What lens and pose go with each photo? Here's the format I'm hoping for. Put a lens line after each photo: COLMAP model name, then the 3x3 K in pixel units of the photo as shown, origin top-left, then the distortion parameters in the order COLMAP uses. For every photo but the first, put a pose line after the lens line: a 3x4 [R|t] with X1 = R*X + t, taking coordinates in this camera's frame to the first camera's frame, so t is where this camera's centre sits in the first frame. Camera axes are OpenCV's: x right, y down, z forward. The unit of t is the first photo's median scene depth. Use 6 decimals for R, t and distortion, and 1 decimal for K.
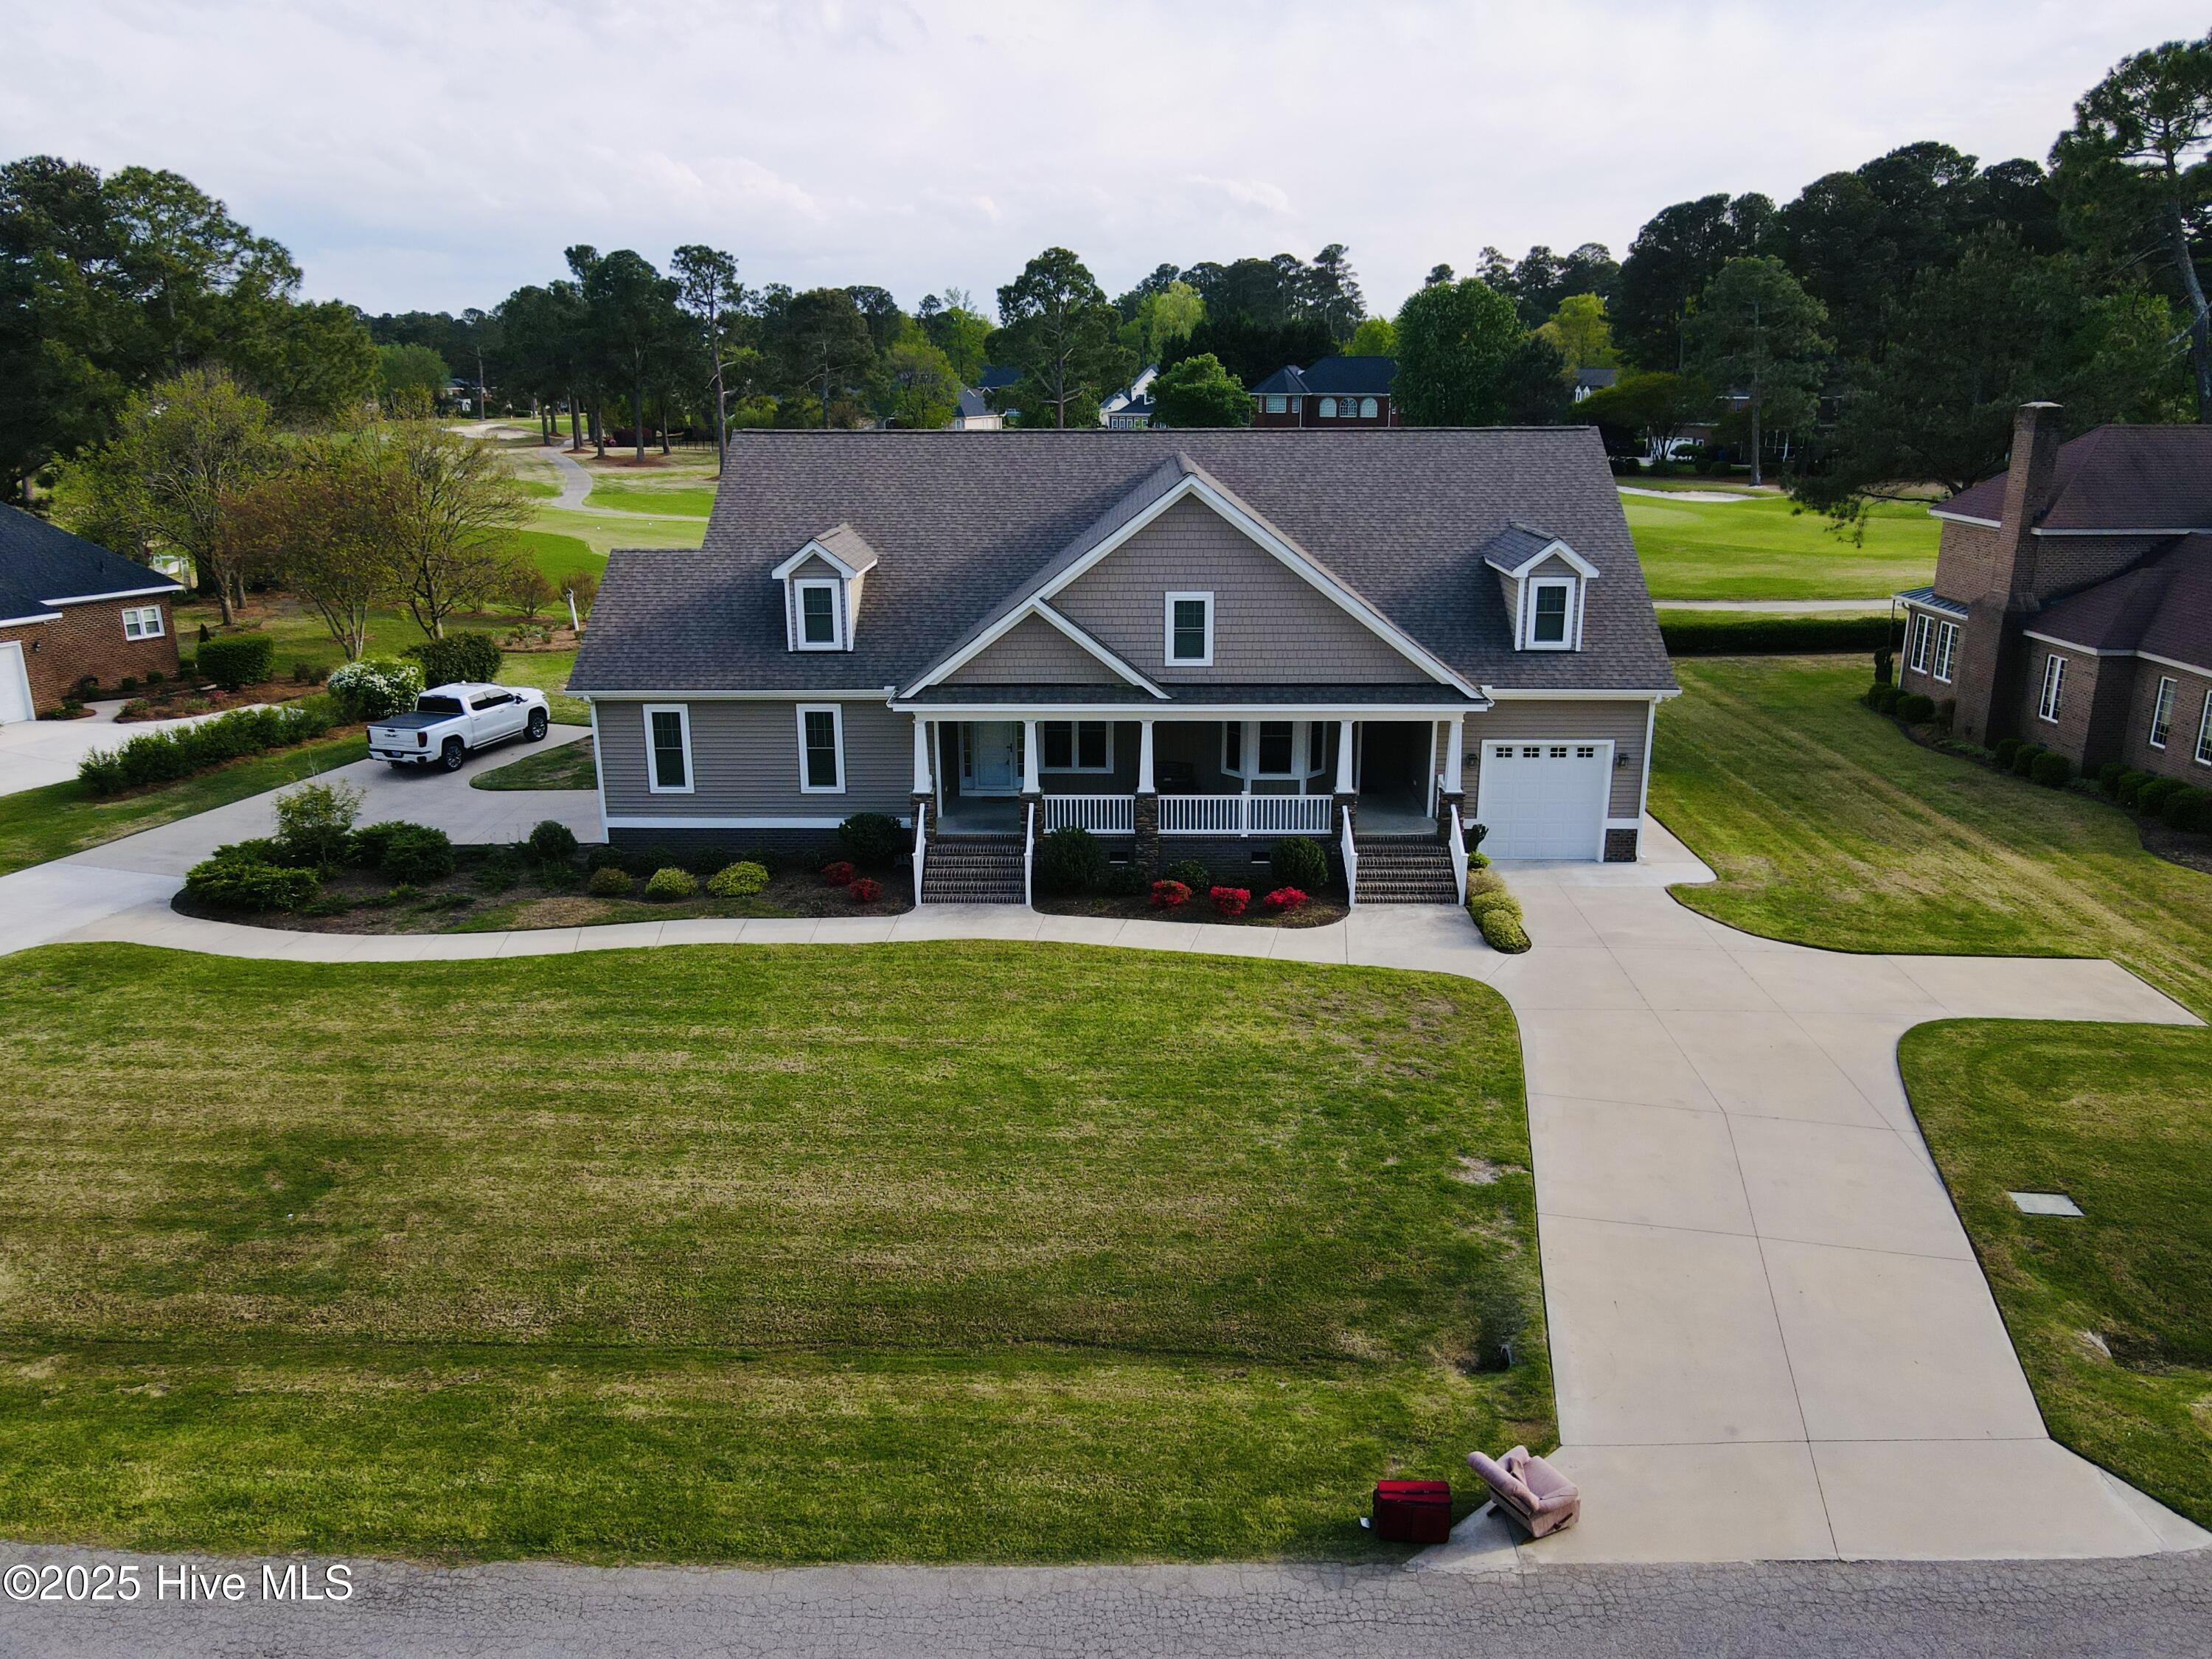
lens RADIAL K [[1619.2, 0, 1100.3], [0, 1619.2, 836.3], [0, 0, 1]] dist [-0.003818, 0.034763]
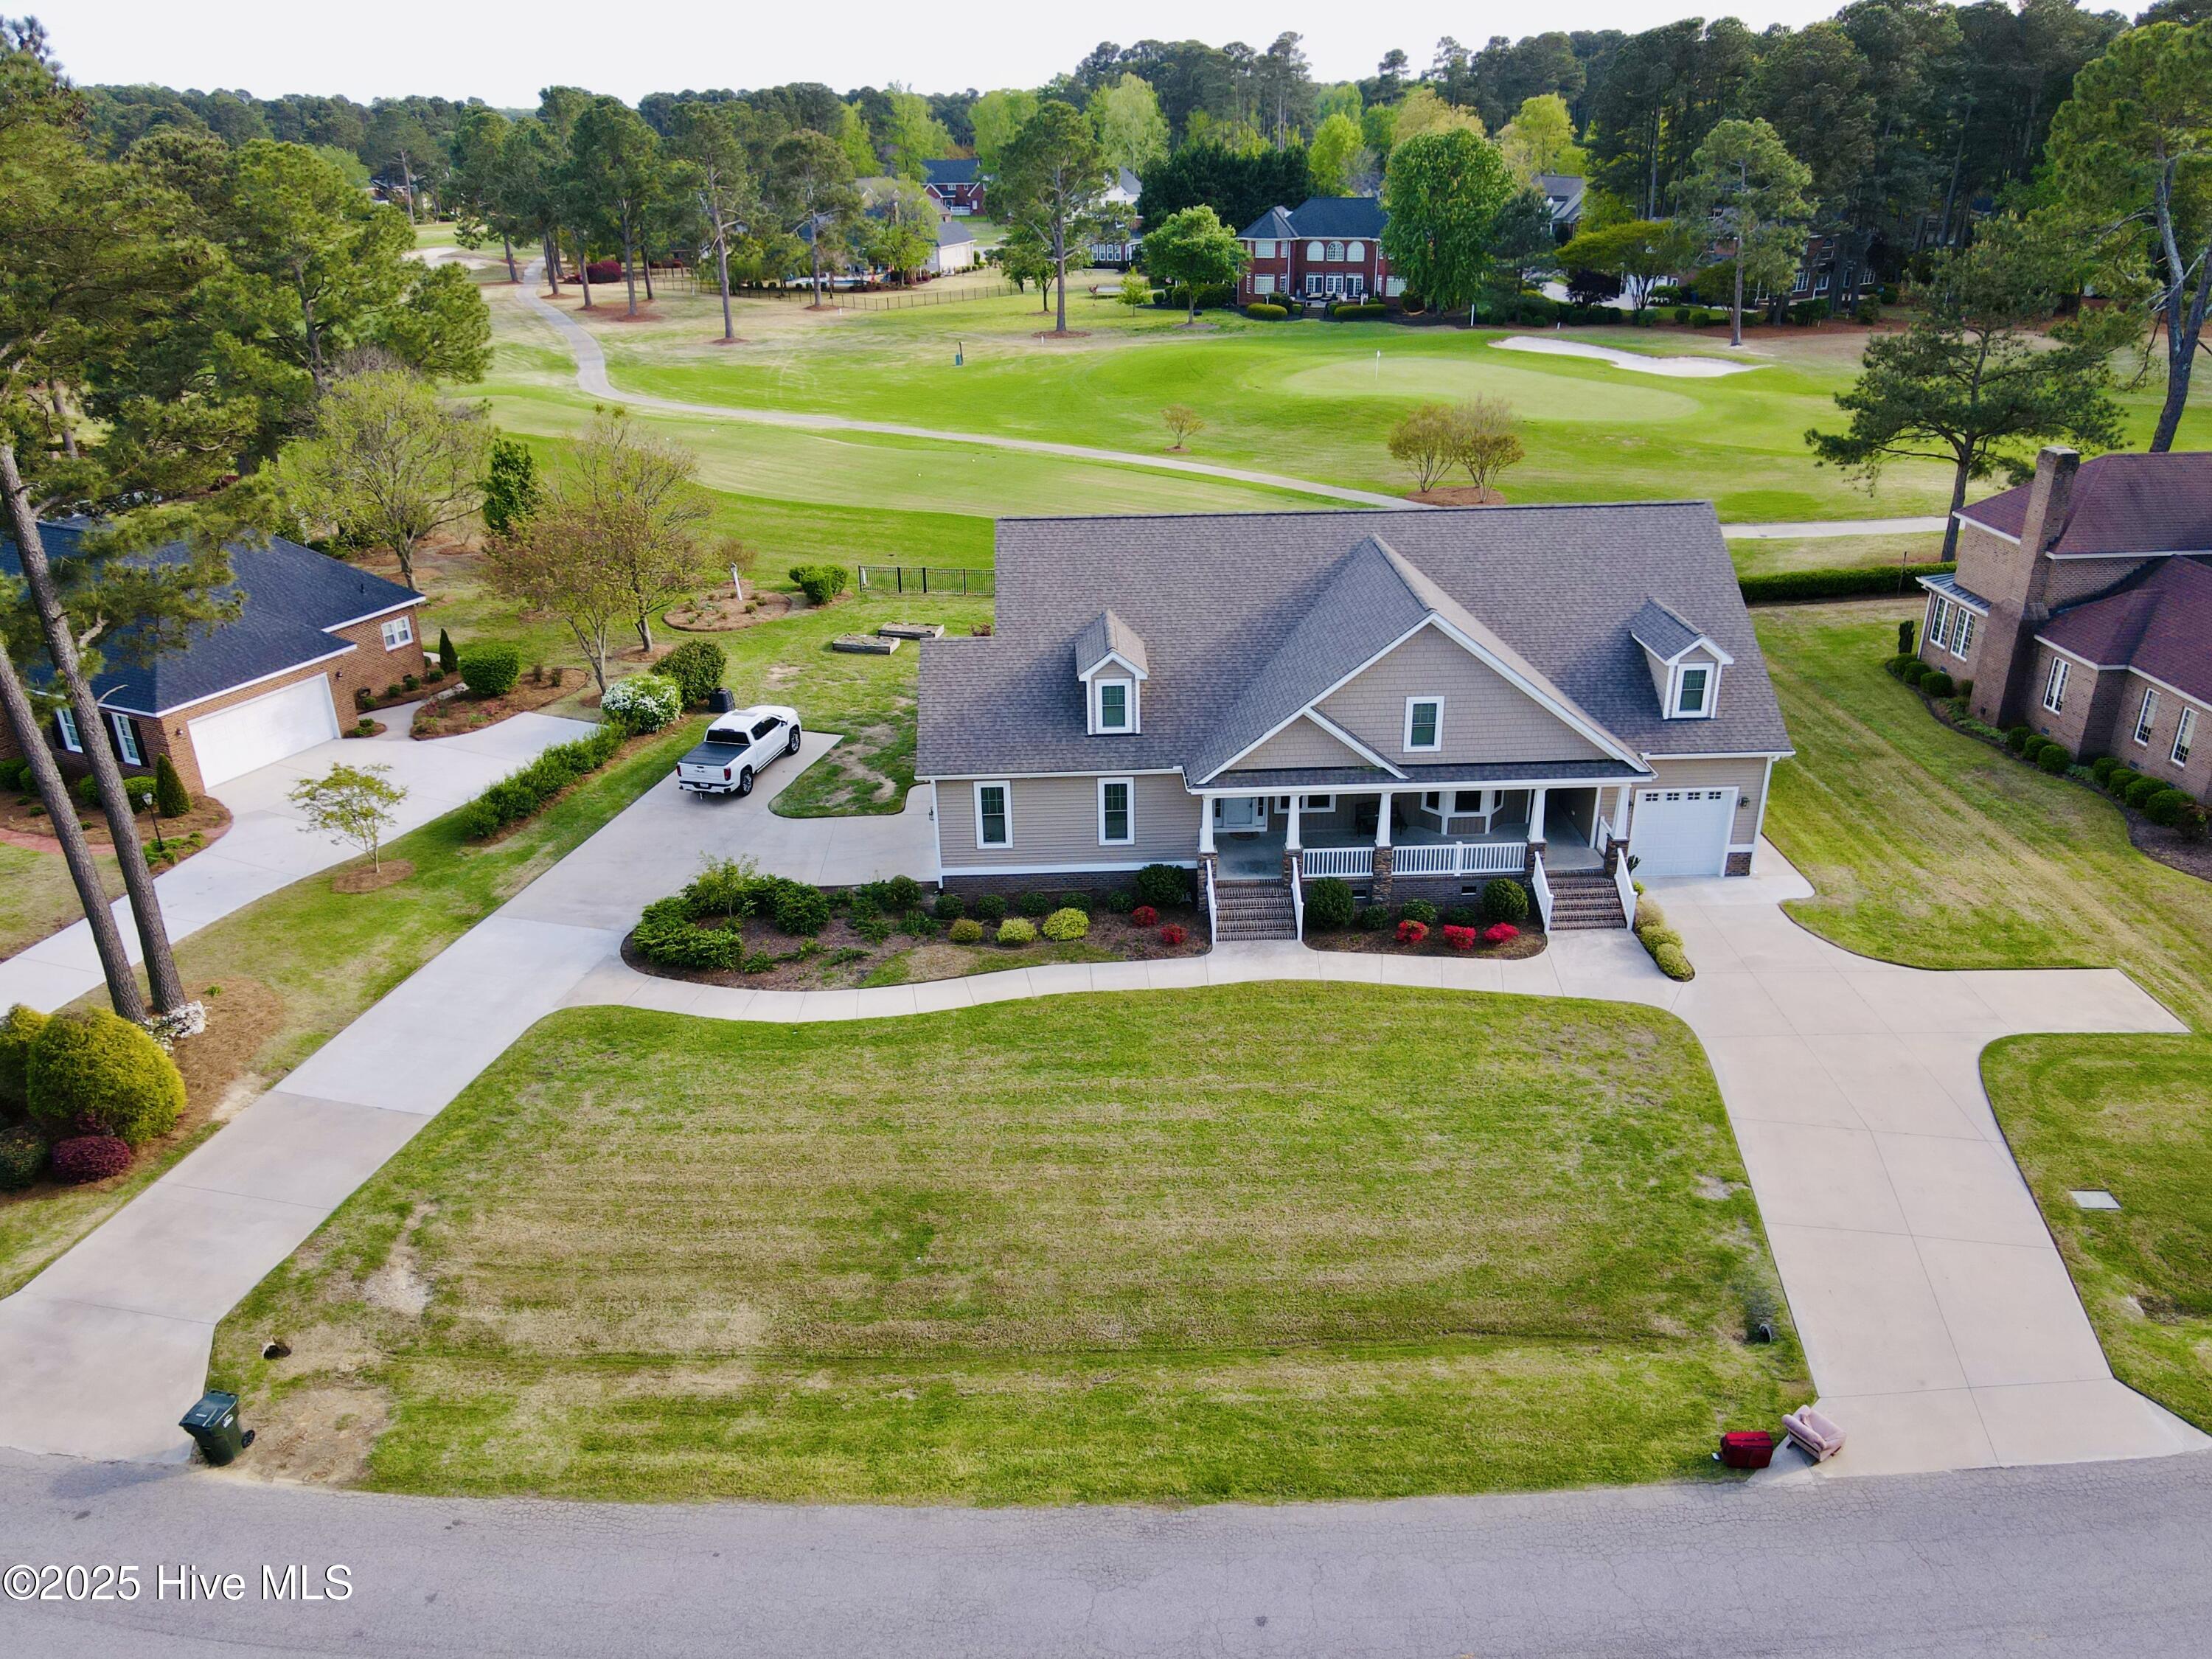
lens RADIAL K [[1619.2, 0, 1100.9], [0, 1619.2, 834.4], [0, 0, 1]] dist [-0.003818, 0.034763]
pose [[0.998469, -0.032832, 0.044514, -0.257026], [0.026417, 0.990117, 0.137731, -0.223595], [-0.048597, -0.136344, 0.989469, -0.259259]]
